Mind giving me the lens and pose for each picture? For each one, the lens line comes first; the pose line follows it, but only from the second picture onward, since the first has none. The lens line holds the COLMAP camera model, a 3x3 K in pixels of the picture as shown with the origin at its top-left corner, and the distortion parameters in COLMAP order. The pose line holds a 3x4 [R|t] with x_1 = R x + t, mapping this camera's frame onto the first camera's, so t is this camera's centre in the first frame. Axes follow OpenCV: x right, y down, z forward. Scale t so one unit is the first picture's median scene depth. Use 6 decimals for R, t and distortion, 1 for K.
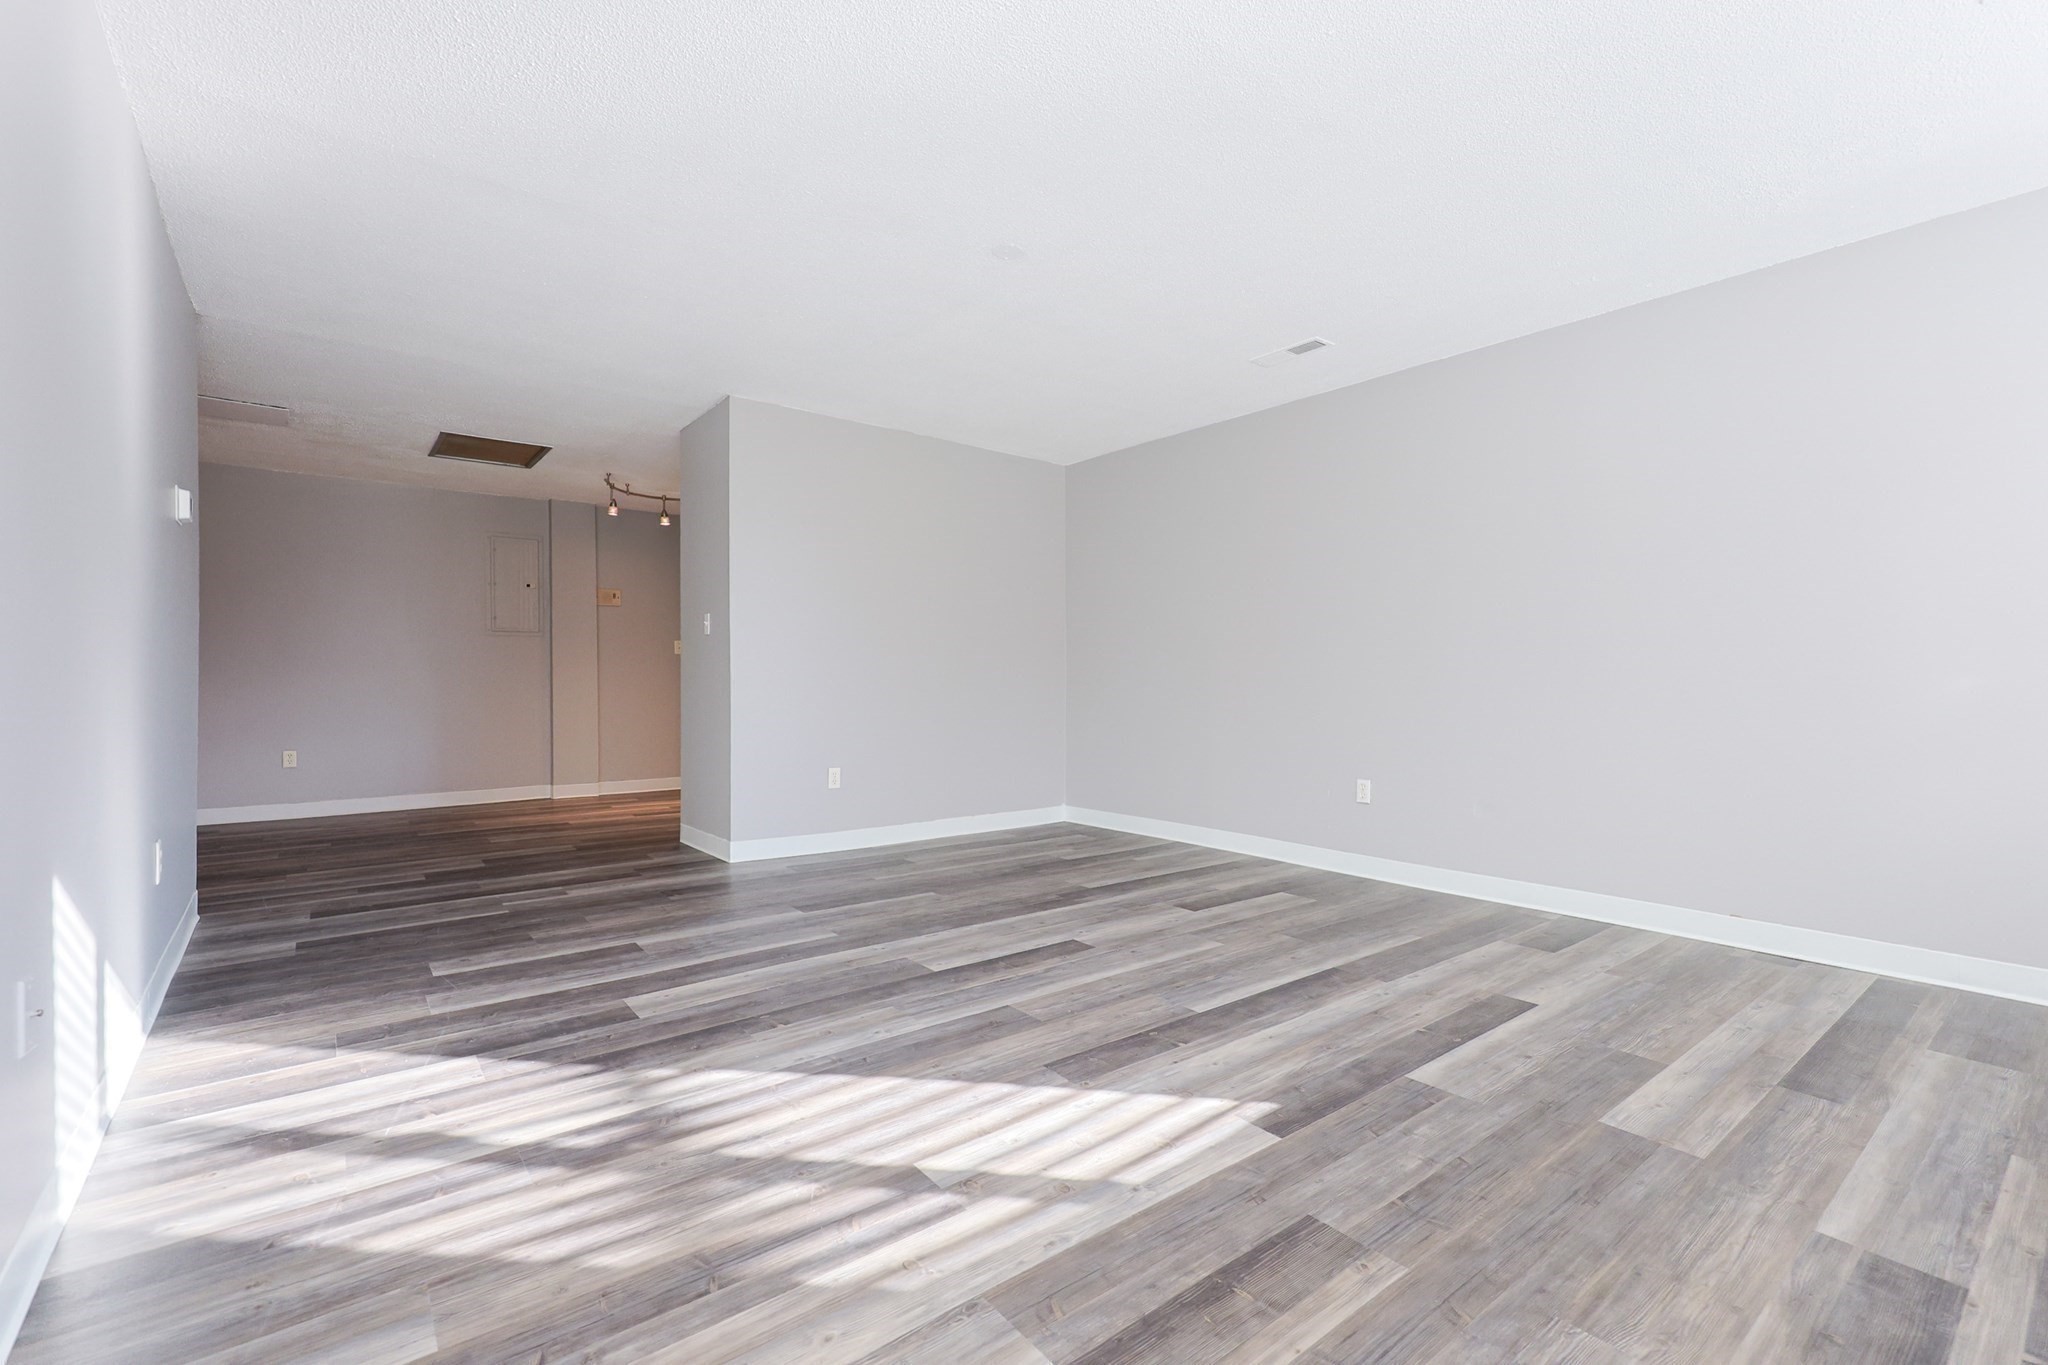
lens RADIAL K [[885.2, 0, 1026.2], [0, 885.2, 685.3], [0, 0, 1]] dist [-0.000158, -0.000552]
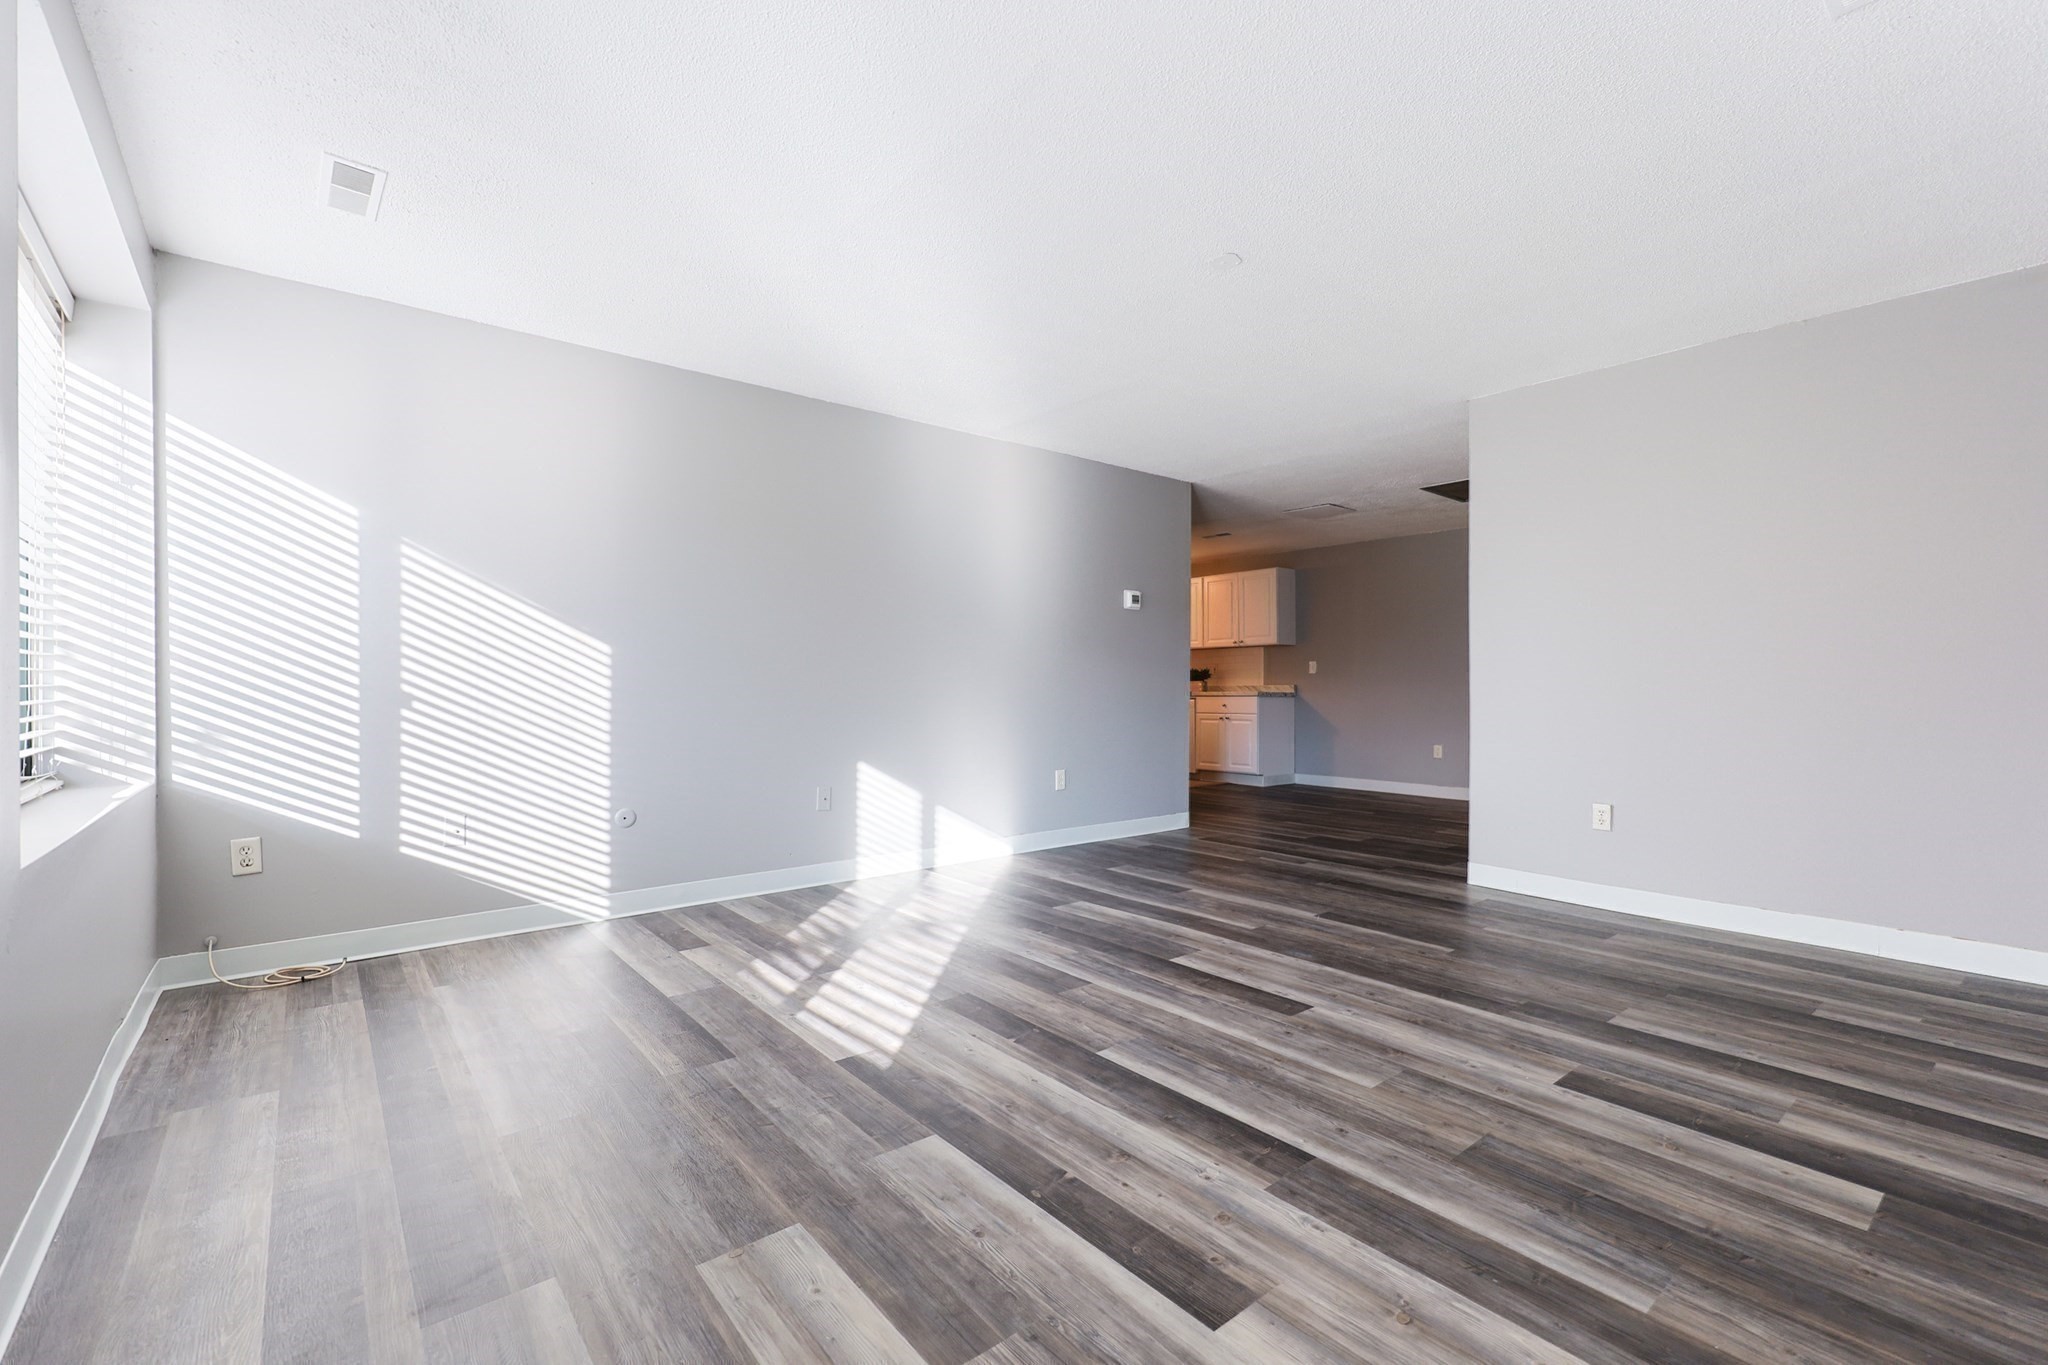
lens RADIAL K [[885.2, 0, 1026.2], [0, 885.2, 685.3], [0, 0, 1]] dist [-0.000158, -0.000552]
pose [[0.026617, -0.002367, -0.999643, 1.046424], [-0.008439, 0.999961, -0.002593, -0.015589], [0.999610, 0.008505, 0.026596, 0.830004]]
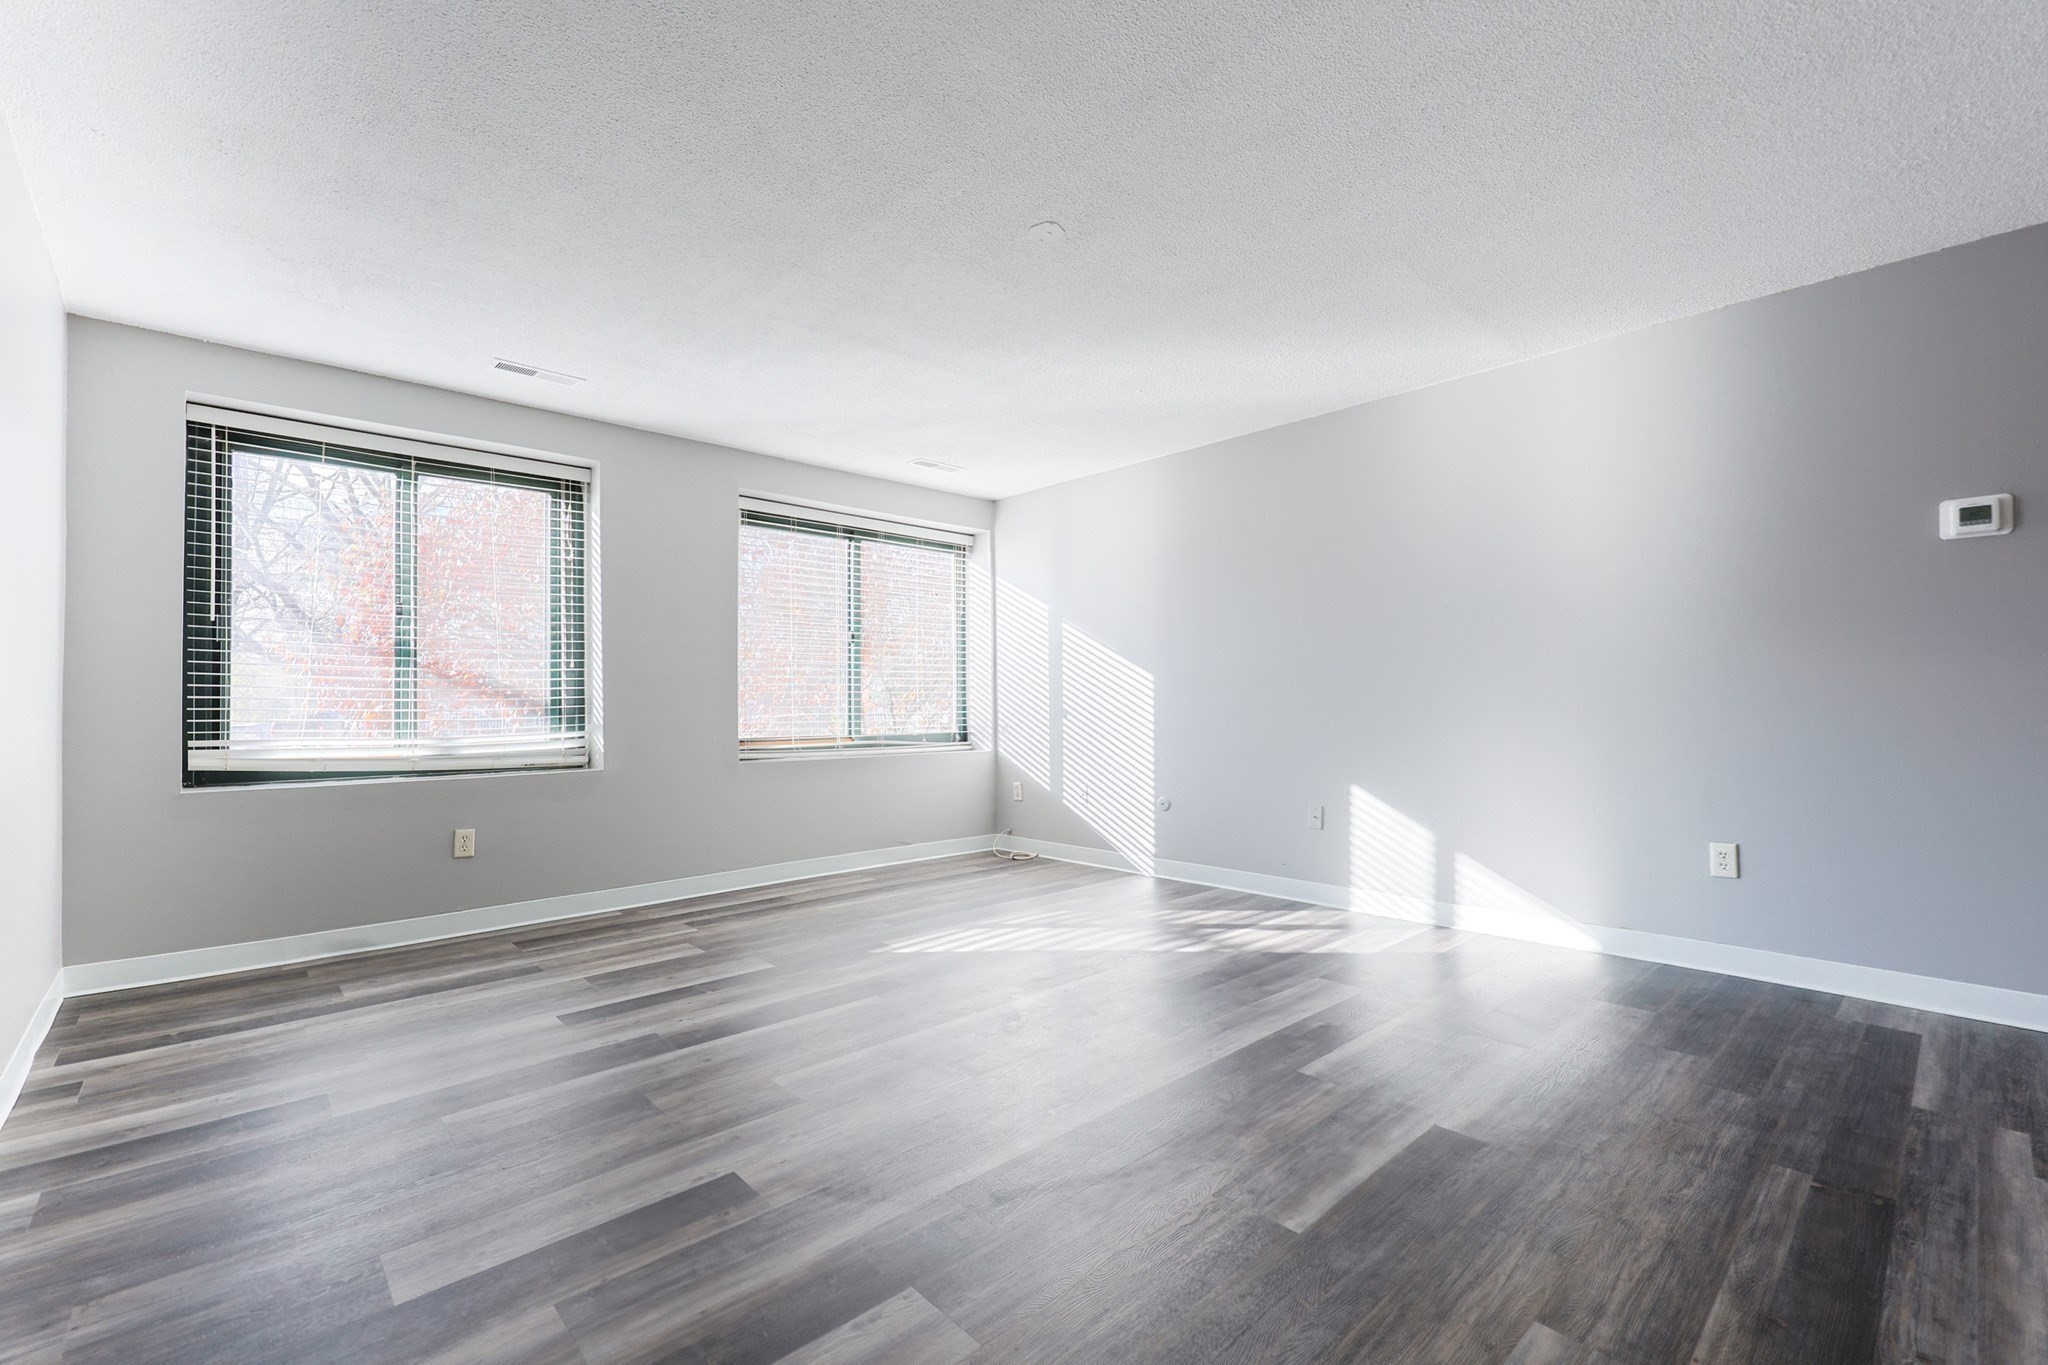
lens RADIAL K [[885.2, 0, 1026.2], [0, 885.2, 685.3], [0, 0, 1]] dist [-0.000158, -0.000552]
pose [[-0.996454, 0.004004, -0.084042, 0.081887], [0.005088, 0.999907, -0.012687, -0.030618], [0.083983, -0.013070, -0.996381, 2.048503]]
